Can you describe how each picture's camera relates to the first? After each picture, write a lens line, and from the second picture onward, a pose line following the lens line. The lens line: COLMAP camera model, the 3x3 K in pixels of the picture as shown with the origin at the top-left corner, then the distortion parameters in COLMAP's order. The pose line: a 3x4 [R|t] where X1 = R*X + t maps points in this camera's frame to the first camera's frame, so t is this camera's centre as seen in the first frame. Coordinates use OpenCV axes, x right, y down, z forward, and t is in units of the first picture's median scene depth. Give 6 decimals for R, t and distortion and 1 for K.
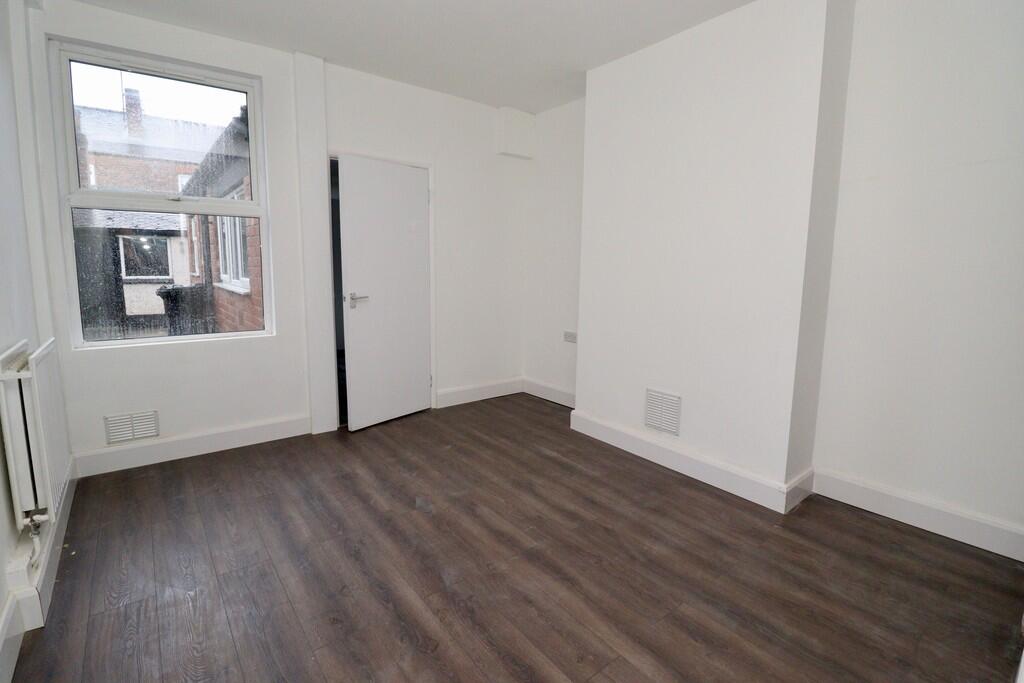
lens RADIAL K [[472.6, 0, 518.3], [0, 472.6, 336.2], [0, 0, 1]] dist [-0.014490, -0.003303]
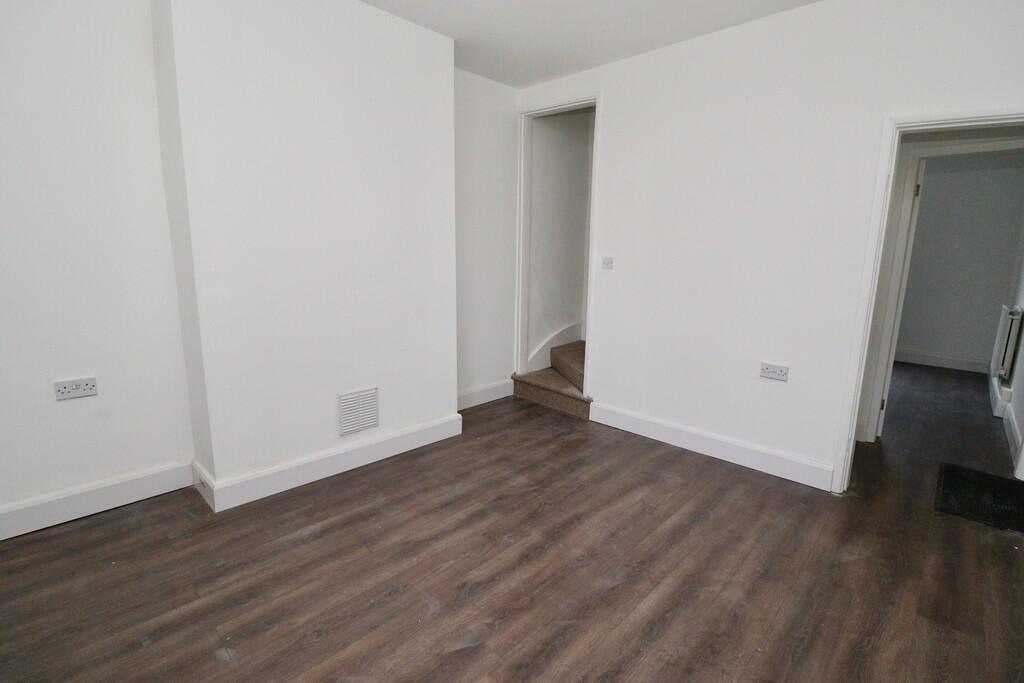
lens RADIAL K [[472.6, 0, 513.6], [0, 472.6, 337.4], [0, 0, 1]] dist [-0.014490, -0.003303]
pose [[-0.129091, -0.199649, 0.971327, -0.800247], [0.125529, 0.968353, 0.215720, -0.191163], [-0.983655, 0.149777, -0.099944, 0.986222]]
